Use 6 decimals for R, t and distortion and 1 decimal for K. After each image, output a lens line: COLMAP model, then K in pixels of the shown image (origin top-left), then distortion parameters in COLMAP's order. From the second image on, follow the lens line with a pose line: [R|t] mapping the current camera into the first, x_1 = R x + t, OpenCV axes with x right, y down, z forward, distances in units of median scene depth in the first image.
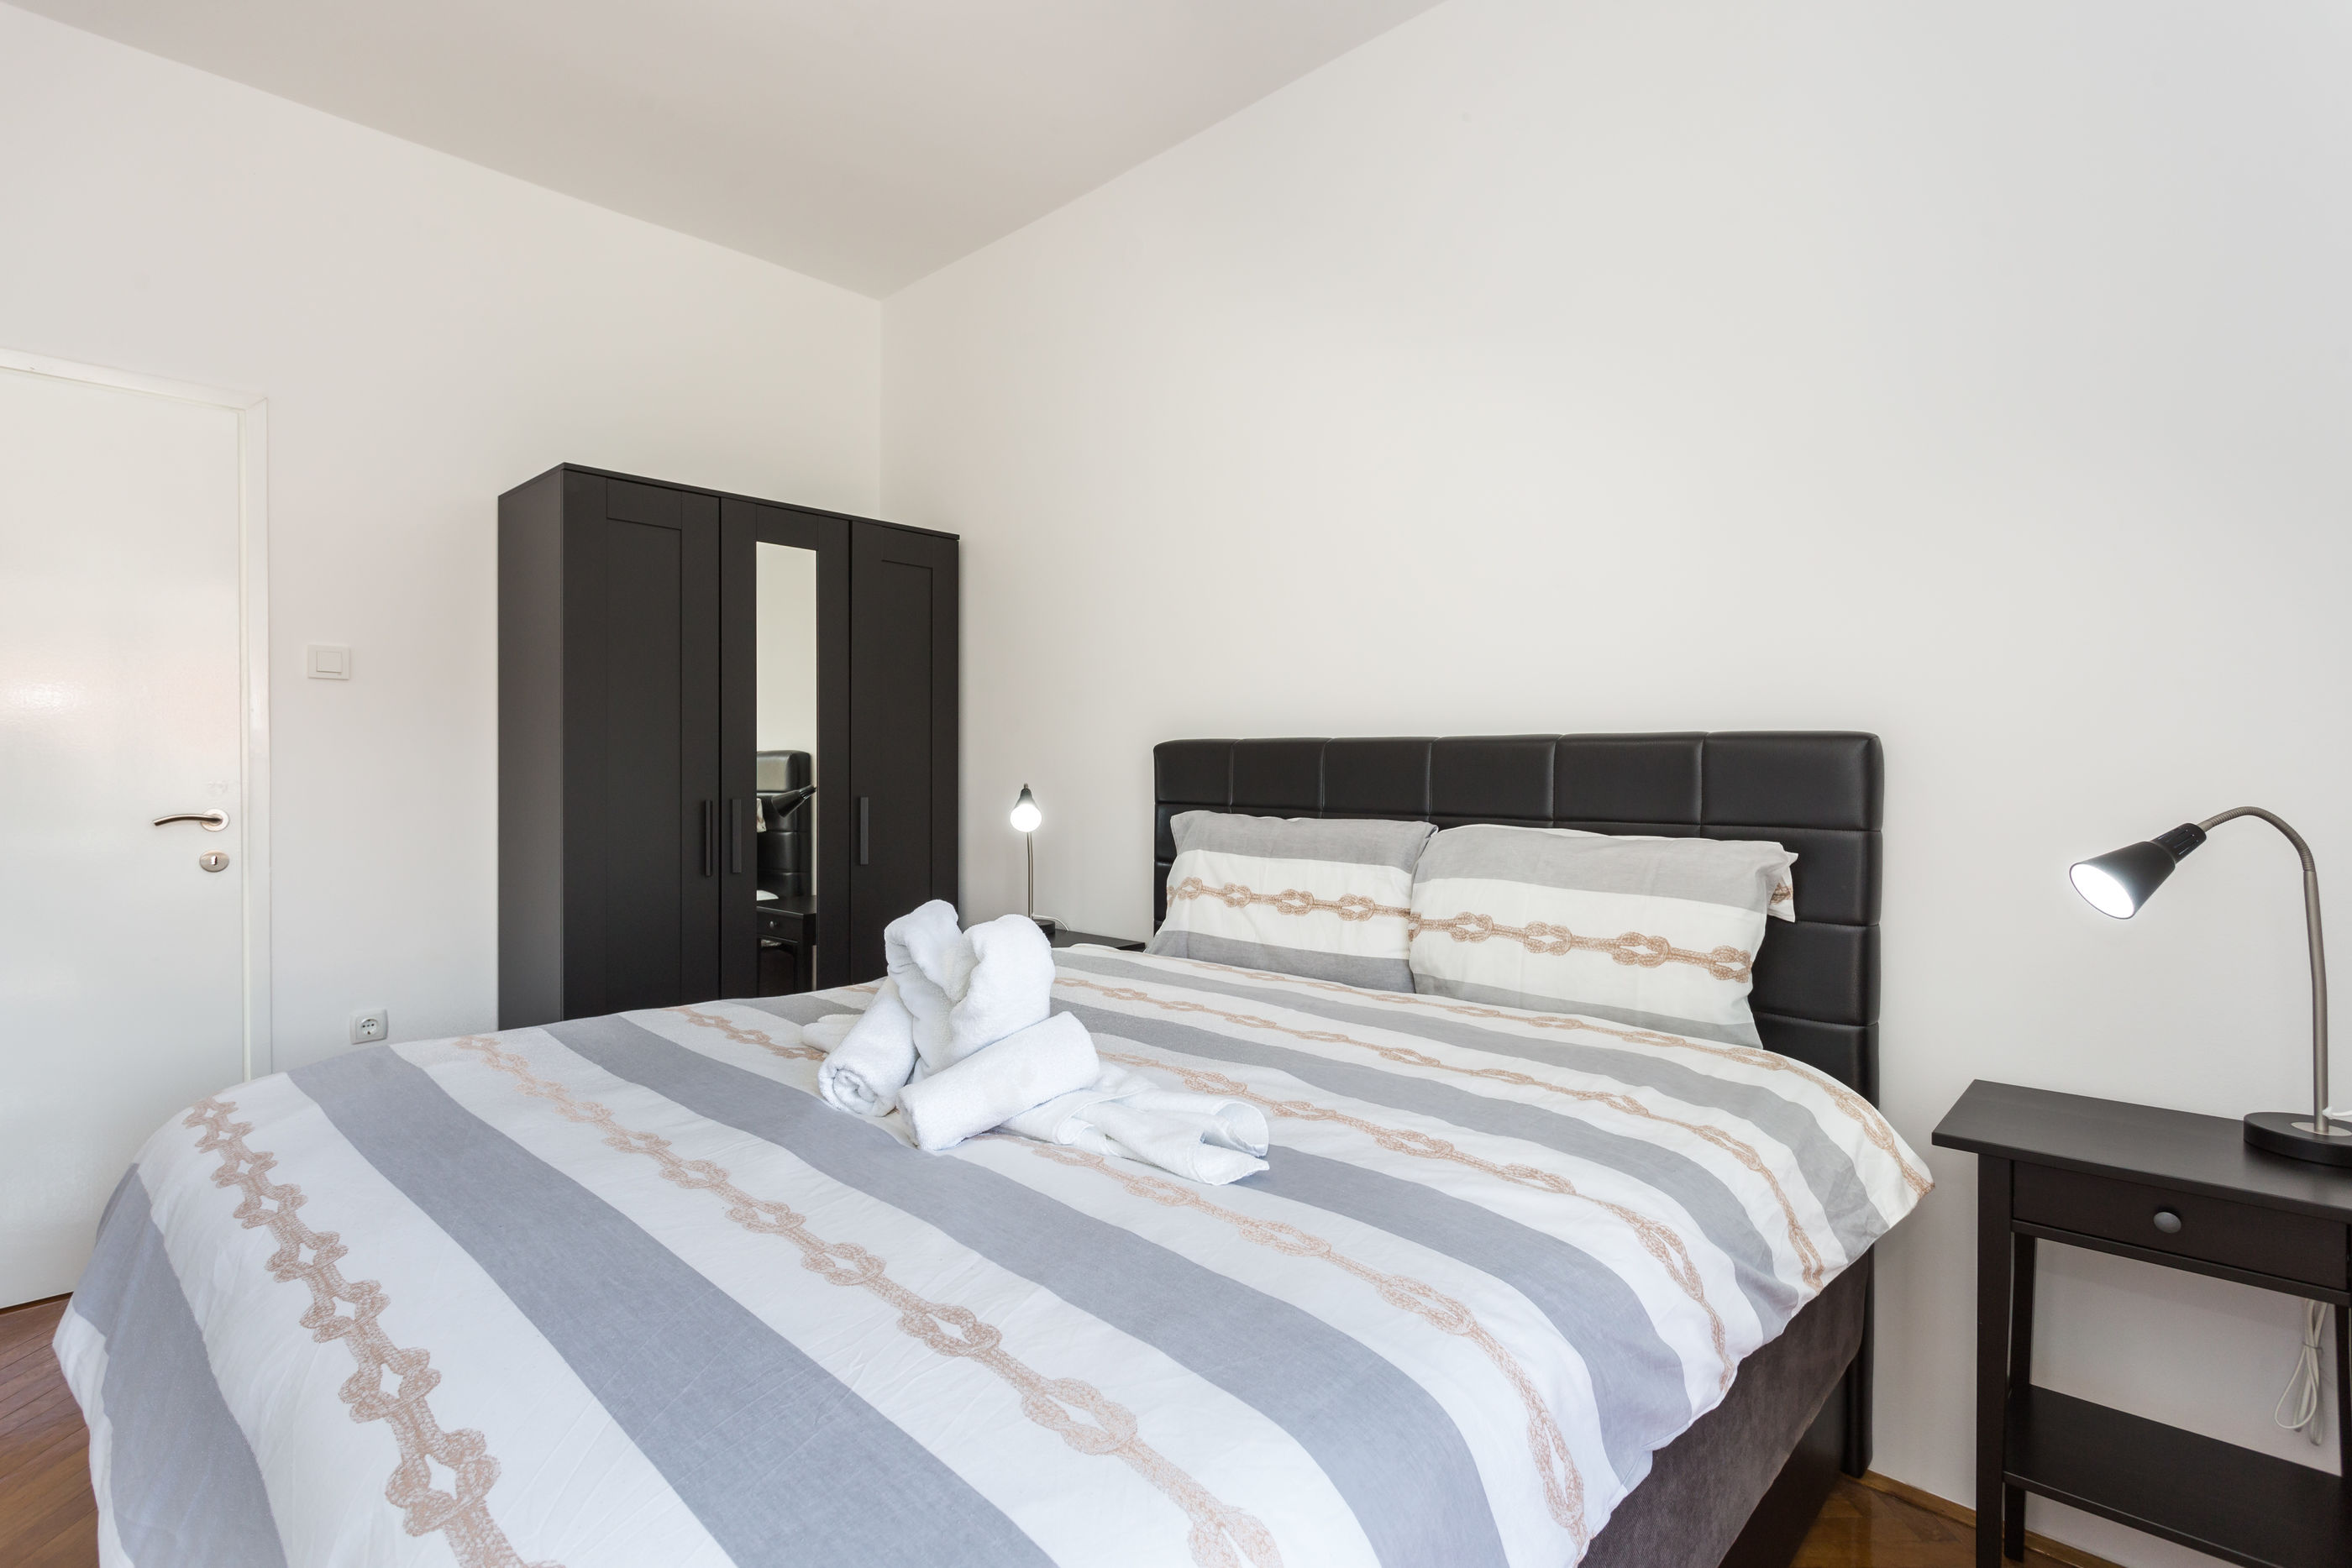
lens RADIAL K [[1154.3, 0, 1176.0], [0, 1154.3, 784.0], [0, 0, 1]] dist [0.017304, -0.000037]
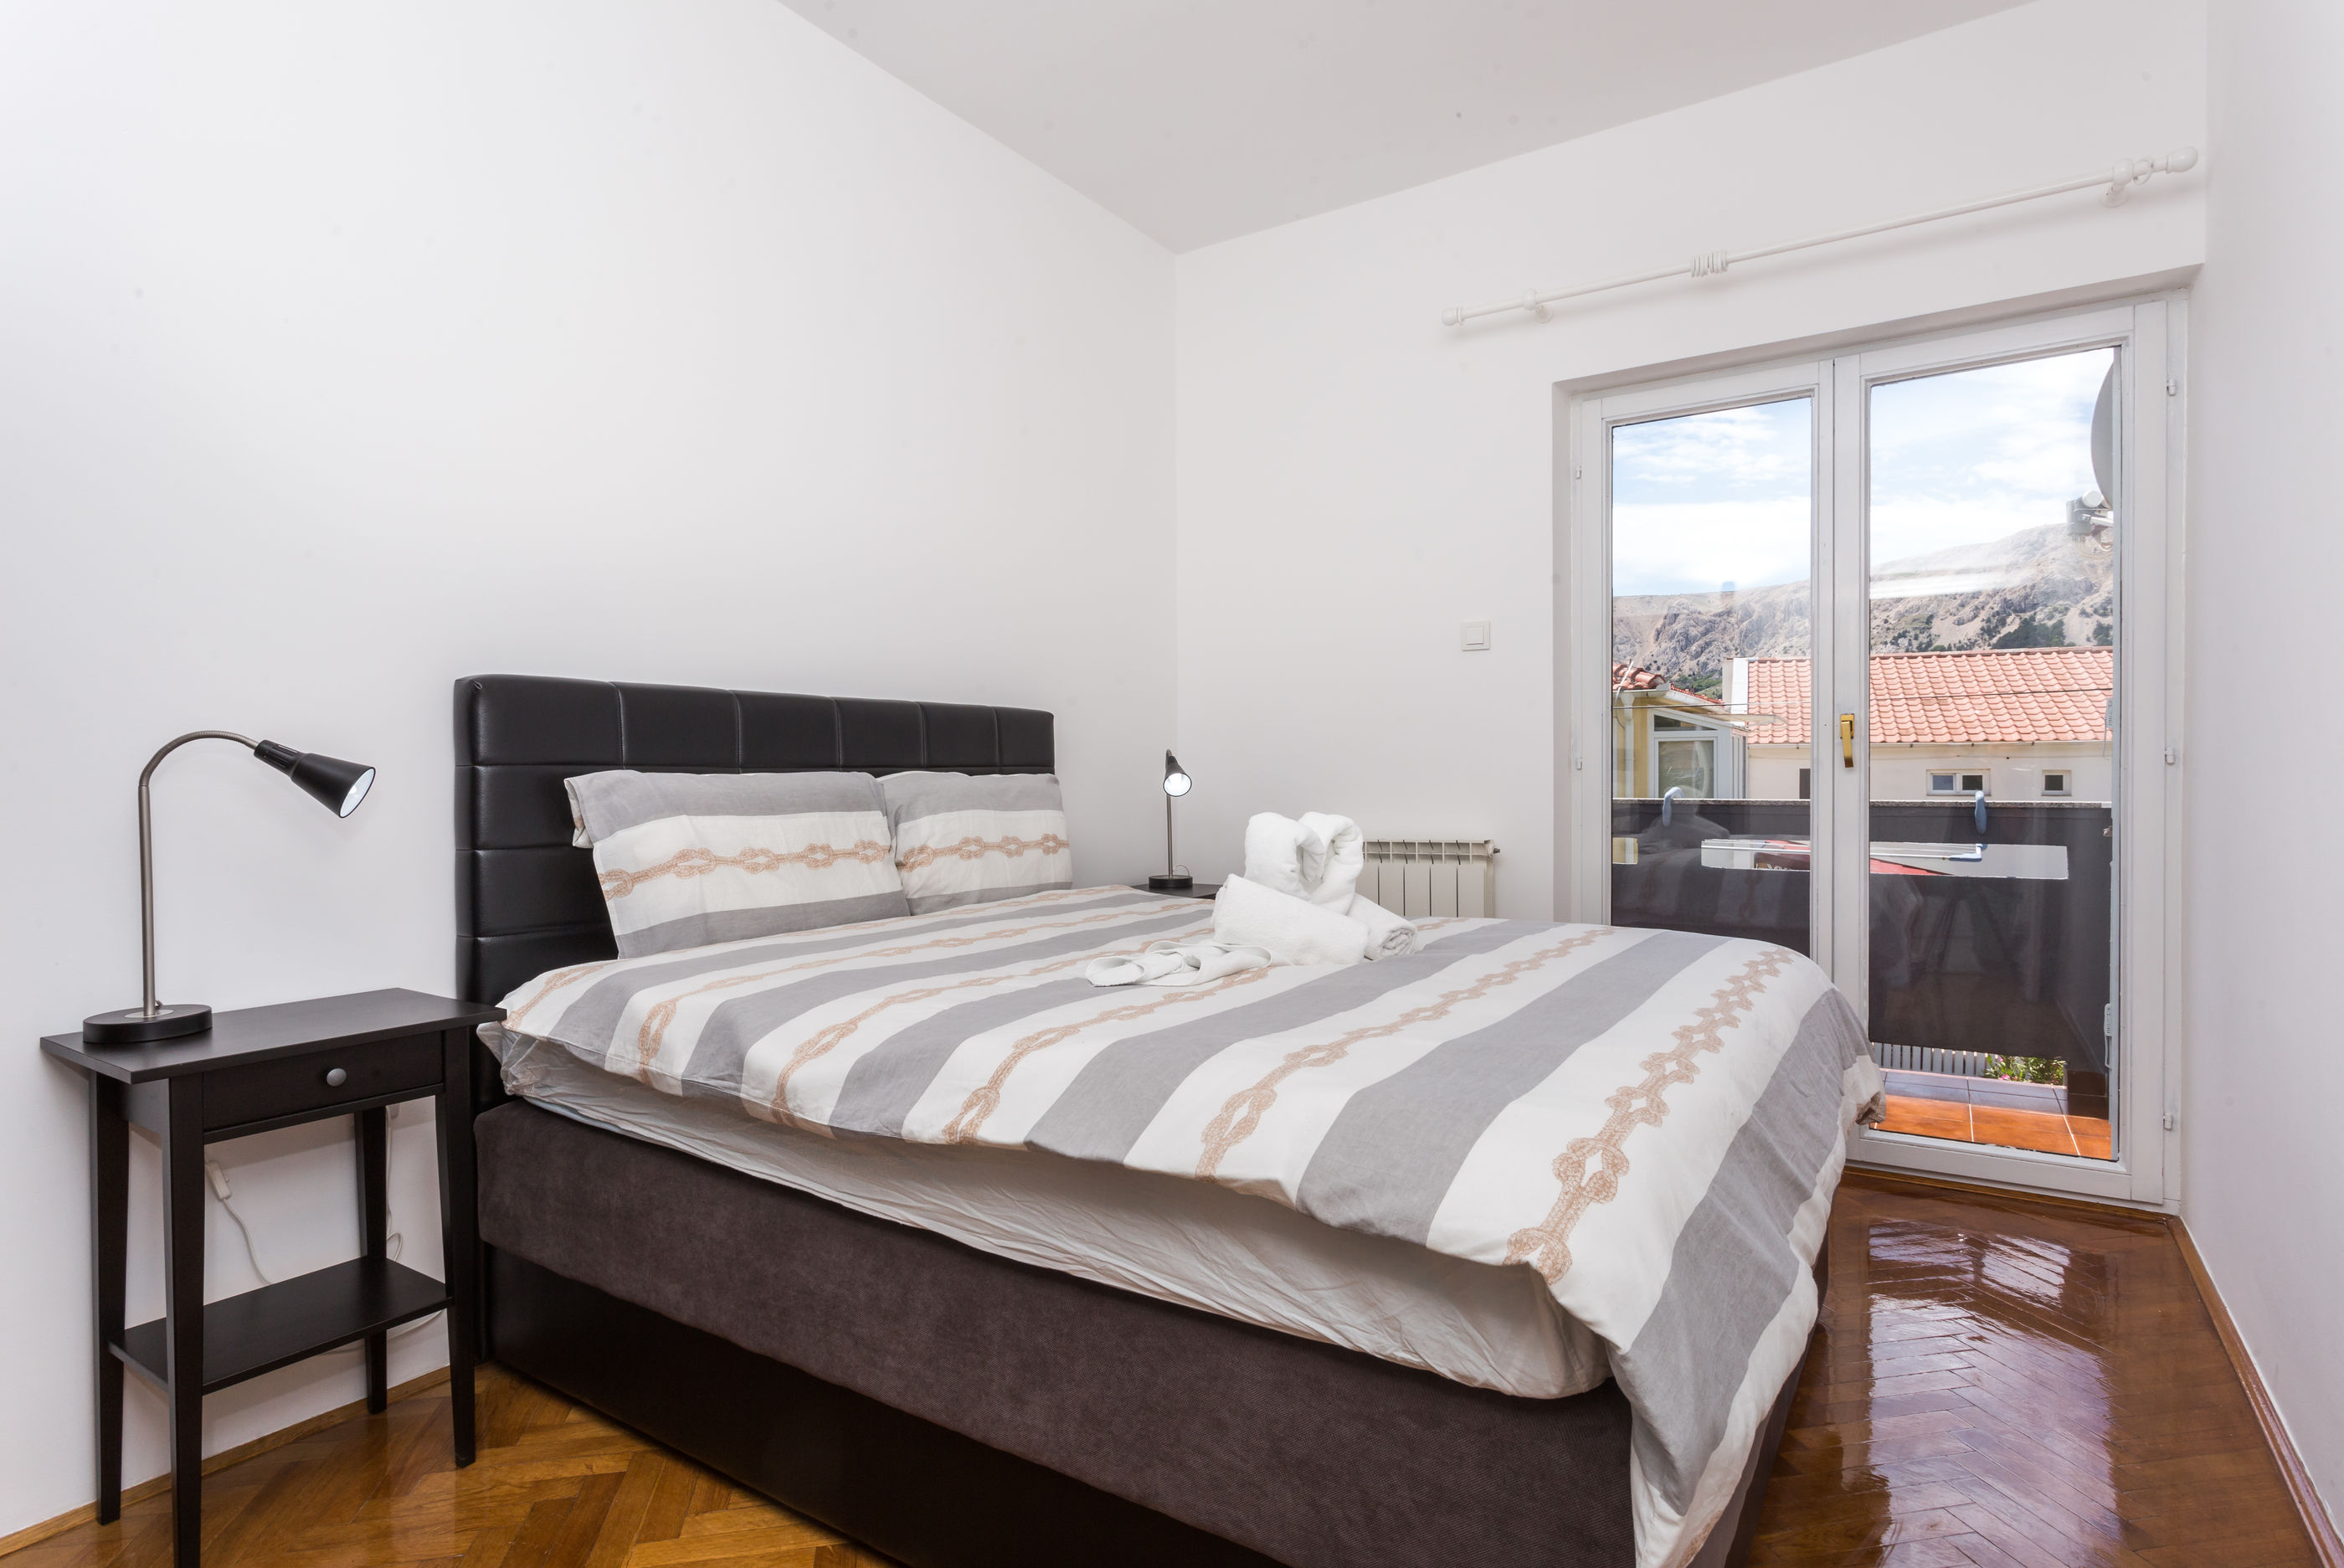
lens RADIAL K [[1224.2, 0, 1172.0], [0, 1224.2, 784.0], [0, 0, 1]] dist [0.000208, -0.000001]
pose [[-0.197725, -0.054547, 0.978739, -0.983139], [-0.030629, 0.998307, 0.049450, -0.023941], [-0.979779, -0.020201, -0.199061, 0.874876]]
